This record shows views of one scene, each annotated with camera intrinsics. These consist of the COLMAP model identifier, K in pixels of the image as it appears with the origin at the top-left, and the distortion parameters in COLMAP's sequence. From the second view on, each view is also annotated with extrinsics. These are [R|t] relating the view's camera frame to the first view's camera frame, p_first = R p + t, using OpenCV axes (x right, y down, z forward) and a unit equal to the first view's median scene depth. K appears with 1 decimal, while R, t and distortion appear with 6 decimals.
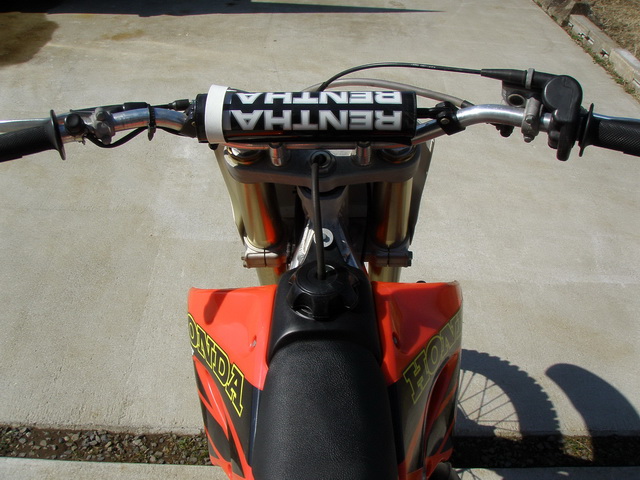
lens RADIAL K [[709.6, 0, 312.7], [0, 709.6, 252.2], [0, 0, 1]] dist [-0.139020, 0.000000]
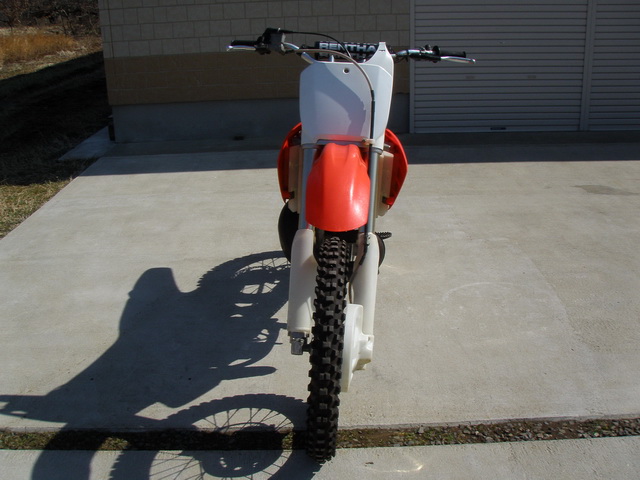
lens RADIAL K [[709.6, 0, 317.1], [0, 709.6, 244.4], [0, 0, 1]] dist [-0.139020, 0.000000]
pose [[-0.999698, -0.021980, 0.010946, 0.028117], [-0.003747, 0.577111, 0.816657, -0.674930], [-0.024267, 0.816370, -0.577020, 1.074813]]
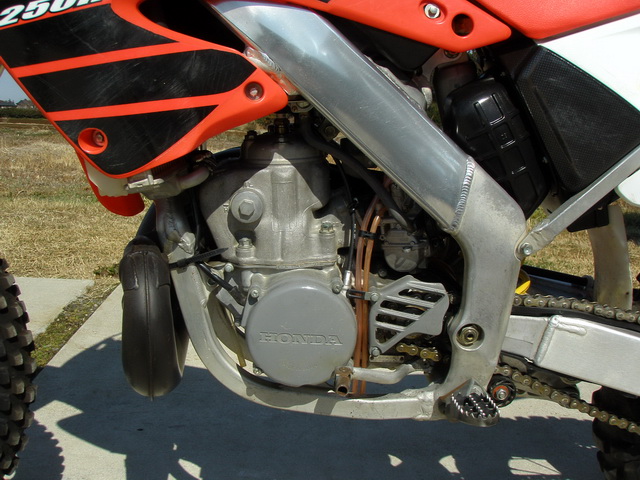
lens RADIAL K [[709.6, 0, 314.4], [0, 709.6, 244.2], [0, 0, 1]] dist [-0.139020, 0.000000]
pose [[-0.053091, -0.211102, 0.976021, -0.348469], [0.524348, 0.825921, 0.207159, 0.124201], [-0.849848, 0.522773, 0.066842, 0.376738]]
